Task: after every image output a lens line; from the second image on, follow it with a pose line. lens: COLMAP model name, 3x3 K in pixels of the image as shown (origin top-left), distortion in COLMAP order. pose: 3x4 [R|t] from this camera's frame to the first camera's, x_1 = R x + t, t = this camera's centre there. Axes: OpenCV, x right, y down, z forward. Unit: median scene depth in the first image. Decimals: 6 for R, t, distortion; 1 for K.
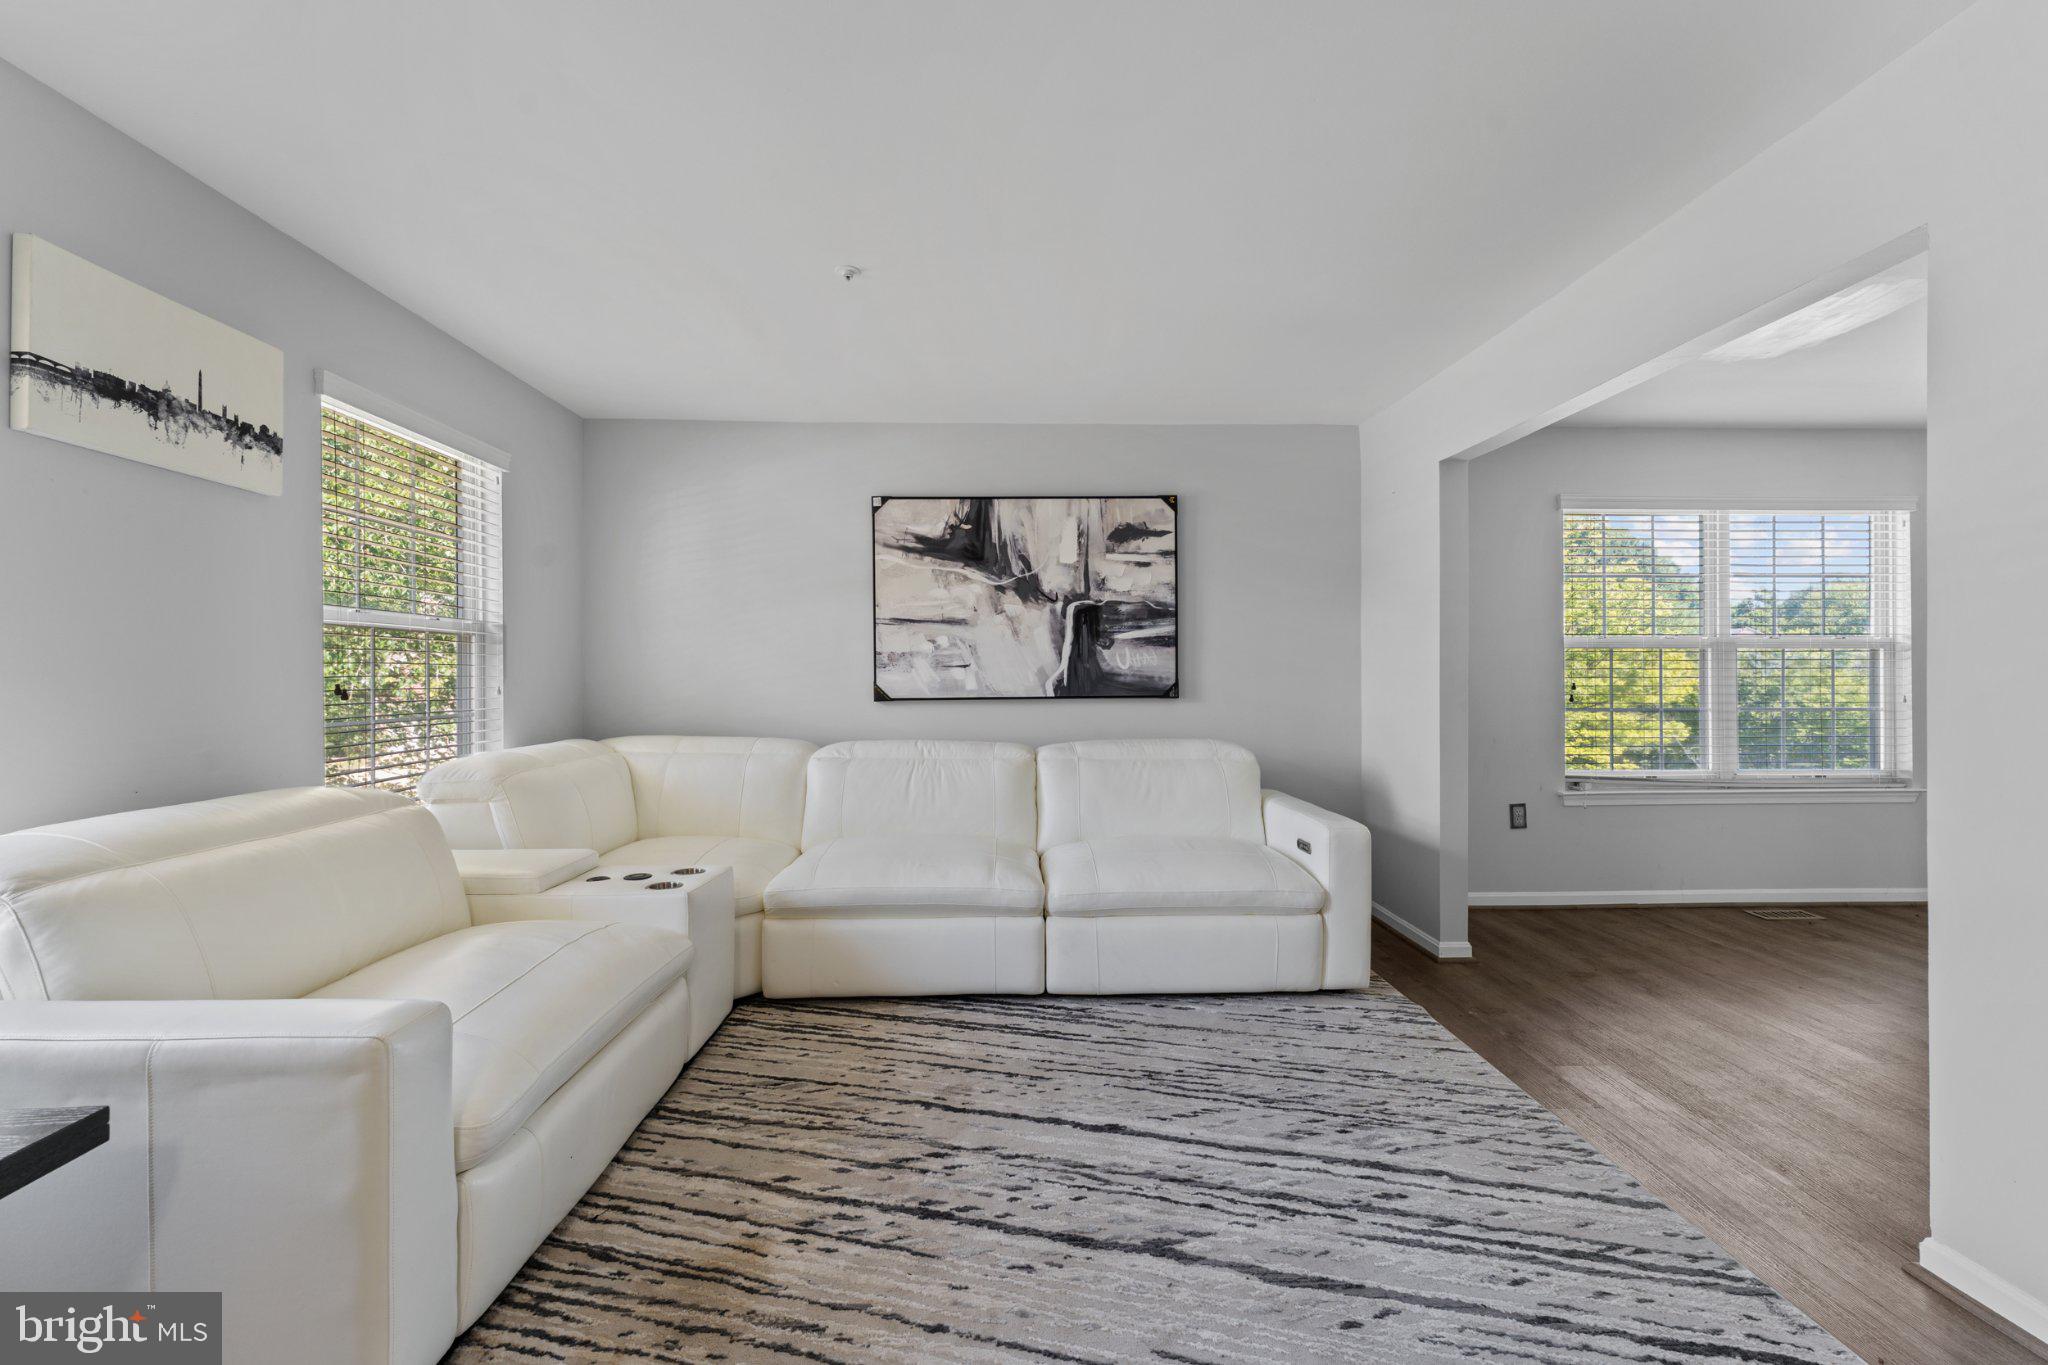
lens RADIAL K [[819.1, 0, 1024.1], [0, 819.1, 682.6], [0, 0, 1]] dist [0.002590, -0.001294]
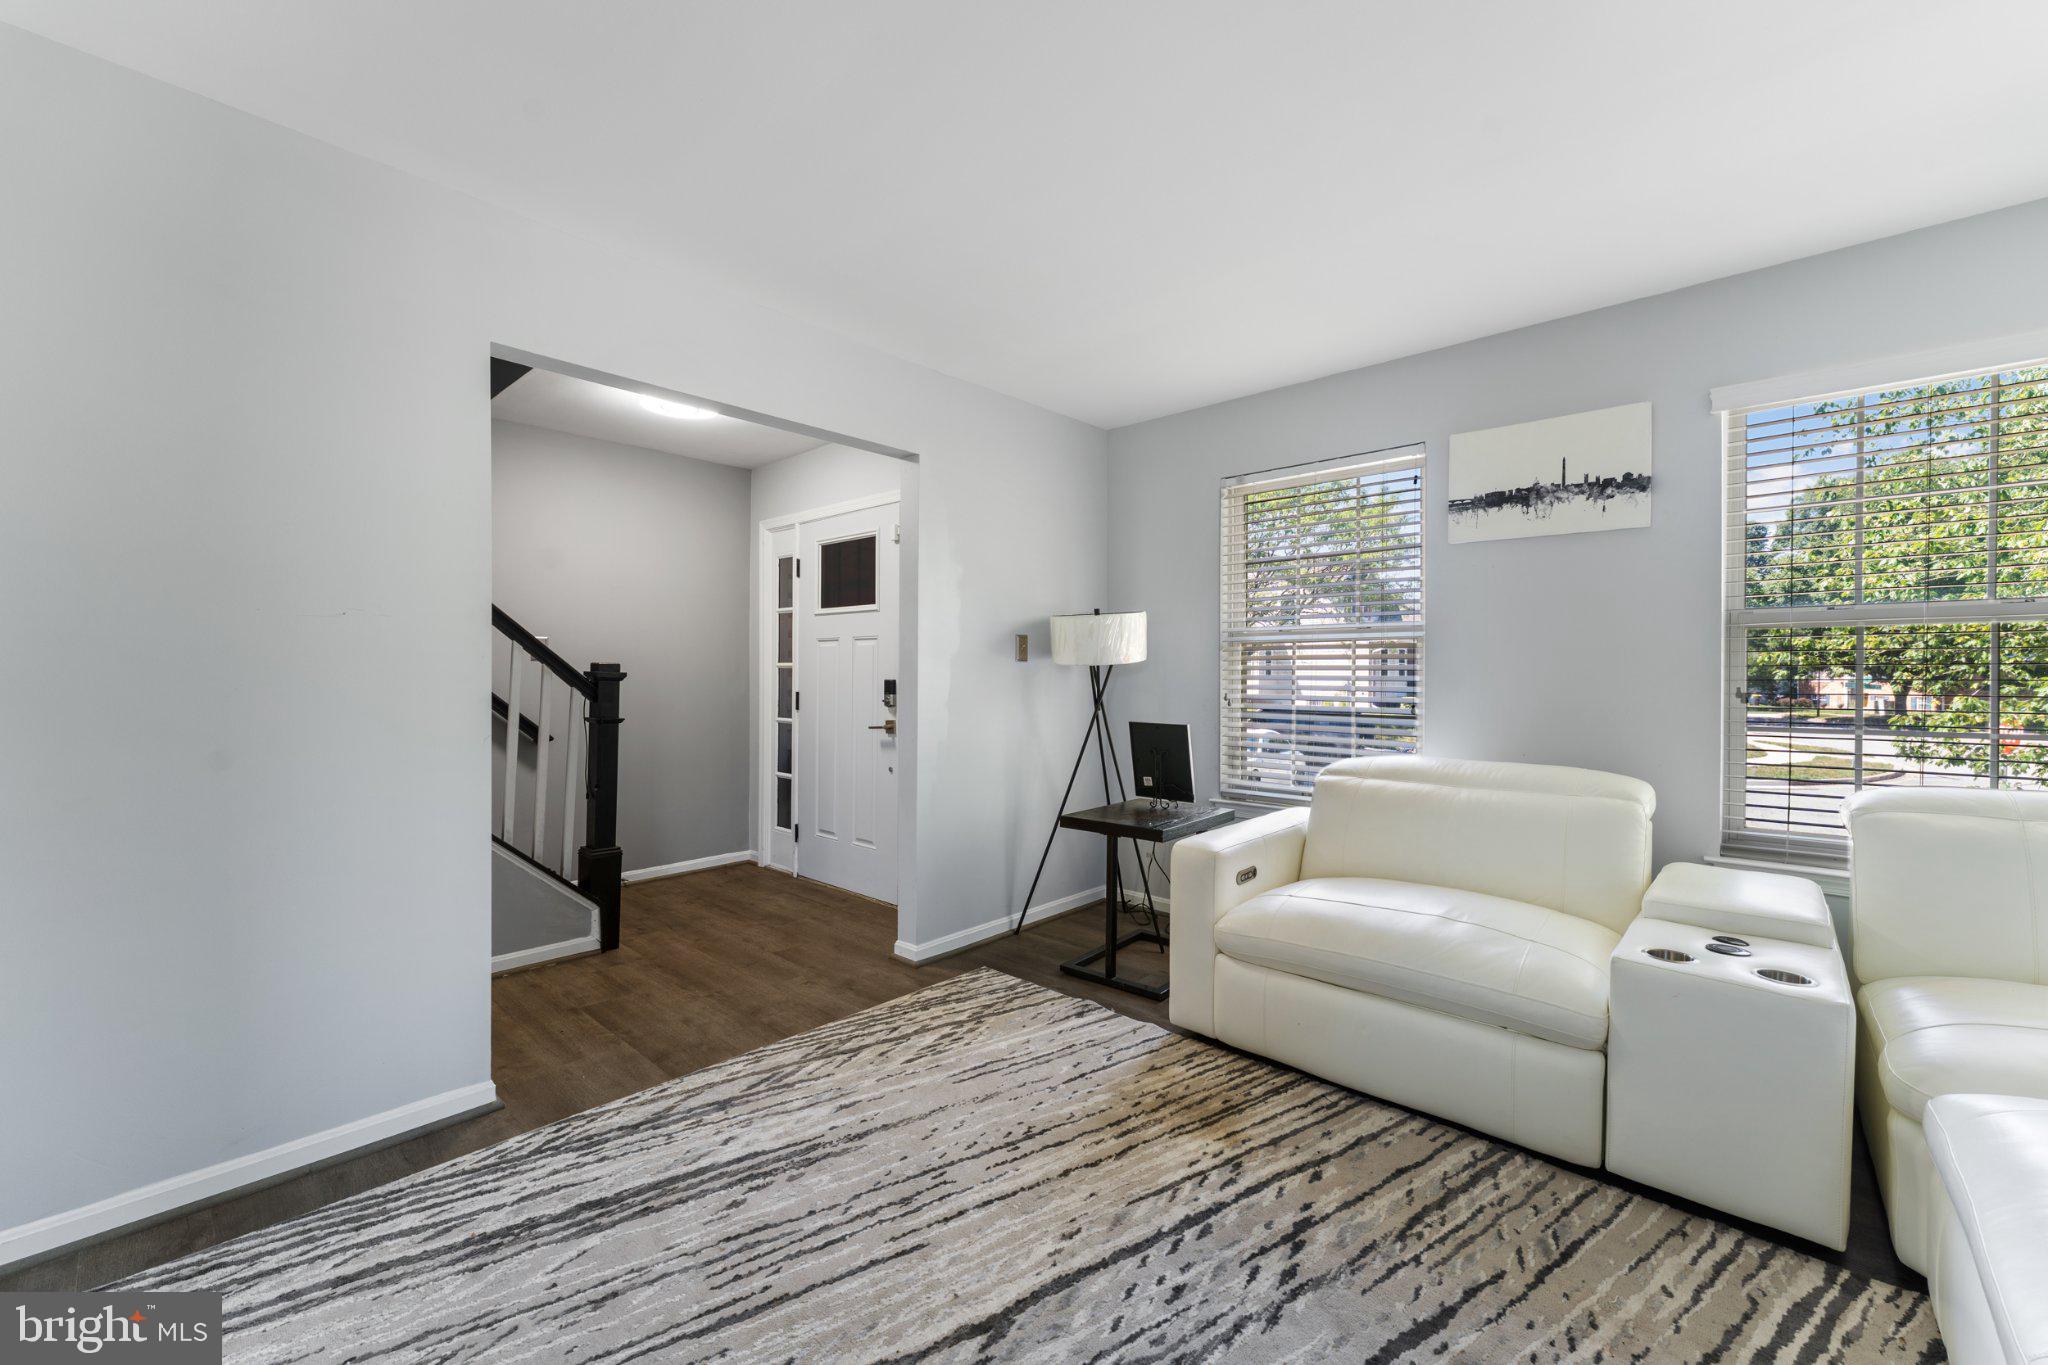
lens RADIAL K [[819.1, 0, 1021.2], [0, 819.1, 677.9], [0, 0, 1]] dist [0.002590, -0.001294]
pose [[-0.691078, 0.002743, -0.722775, 0.428458], [-0.002688, 0.999976, 0.006365, -0.010835], [0.722775, 0.006342, -0.691054, 0.885633]]
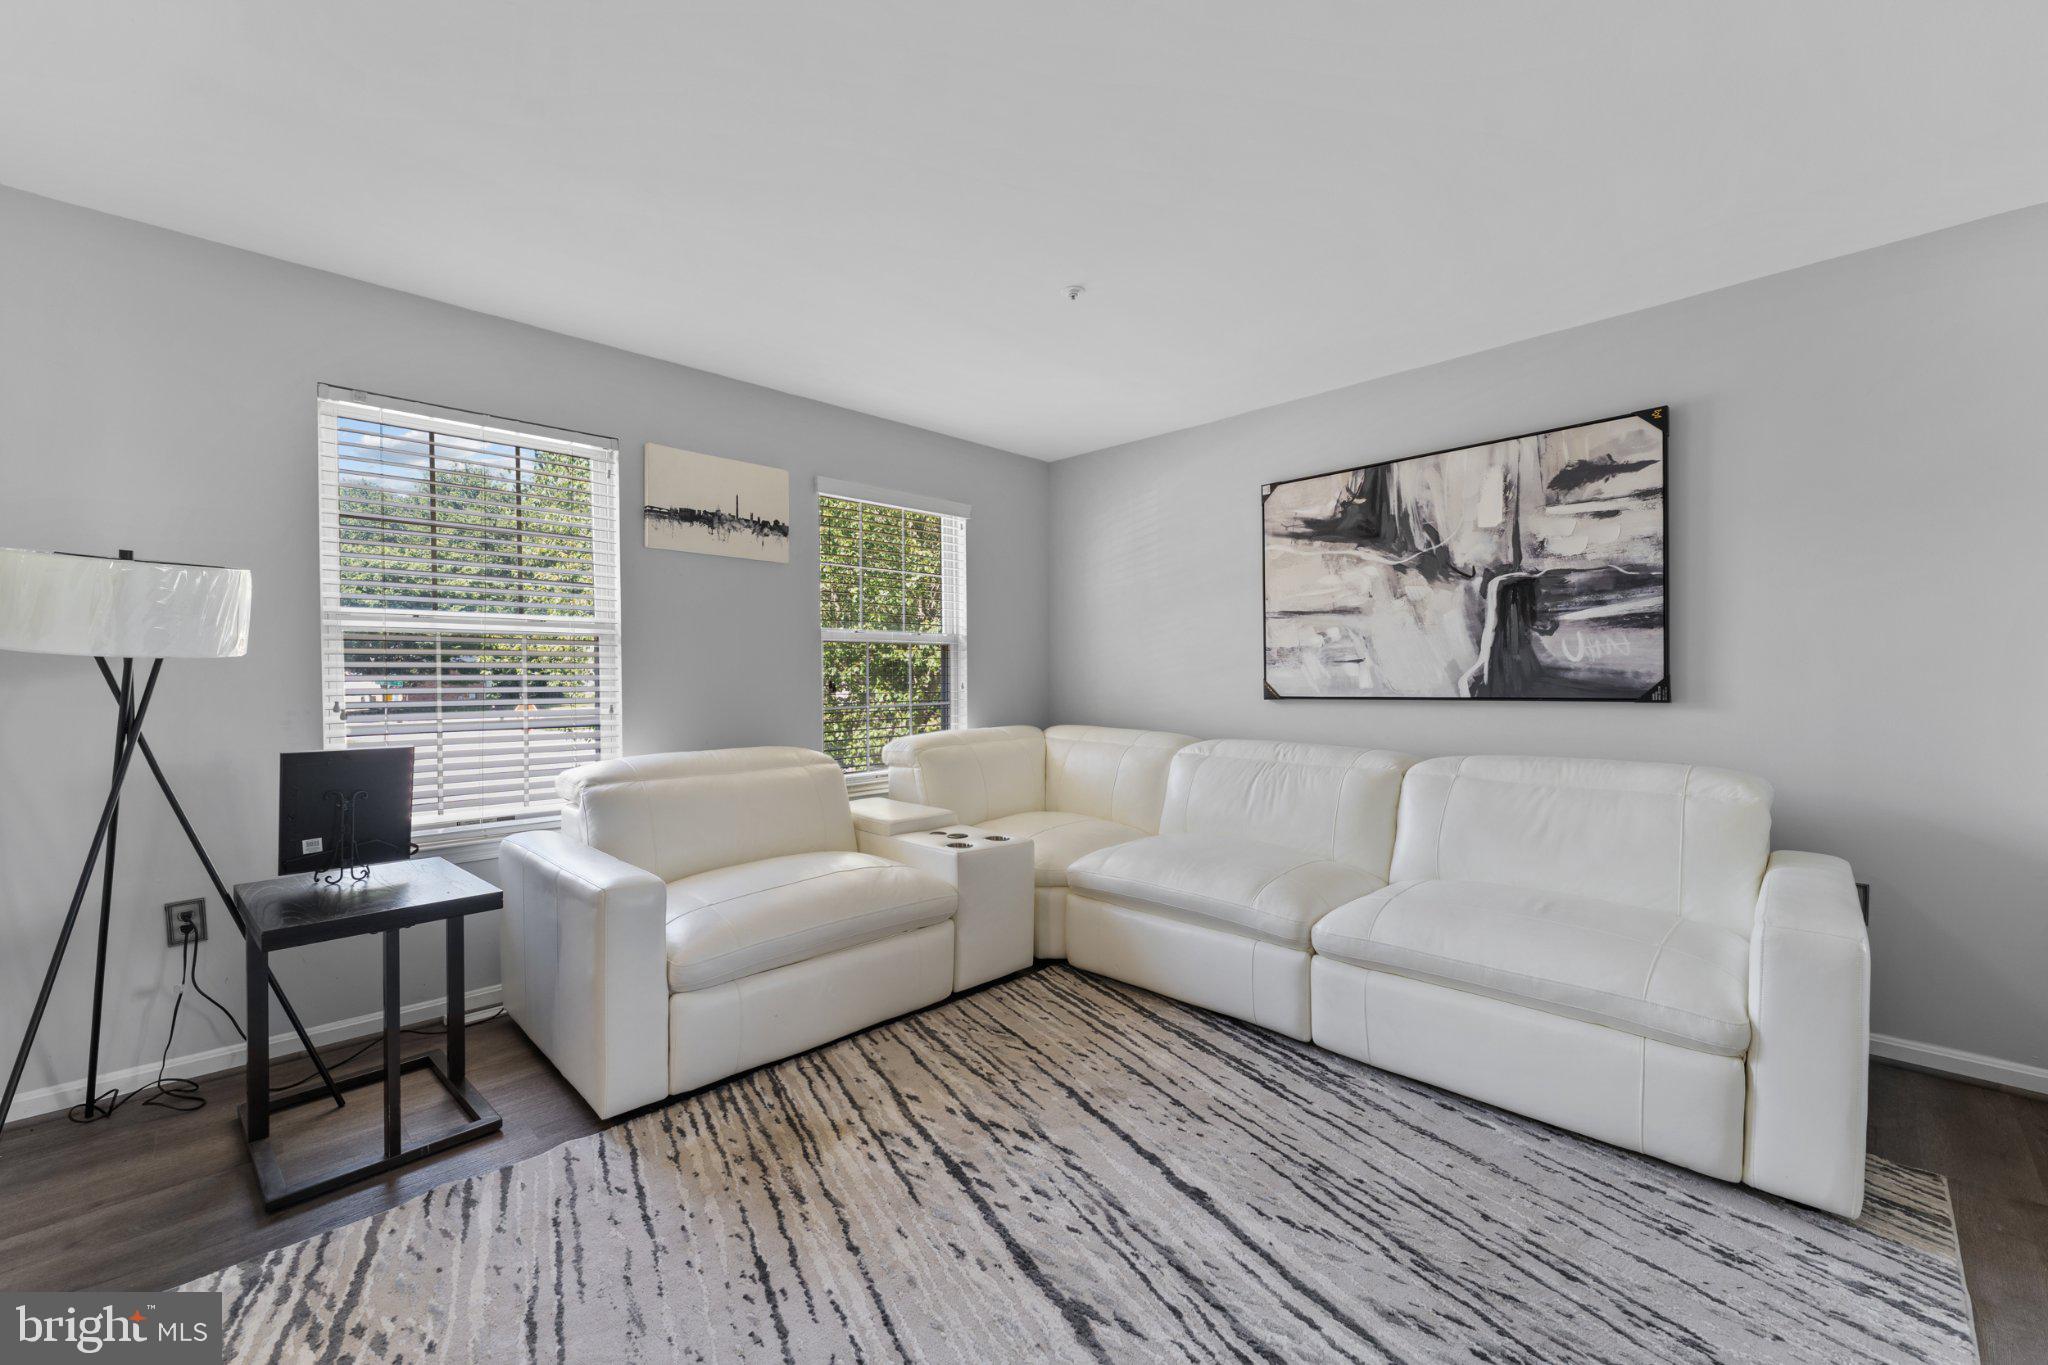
lens RADIAL K [[819.1, 0, 1023.6], [0, 819.1, 683.4], [0, 0, 1]] dist [0.002590, -0.001294]
pose [[0.687294, 0.005861, -0.726355, 0.421909], [0.001537, 0.999953, 0.009523, -0.006398], [0.726377, -0.007662, 0.687253, 0.185391]]
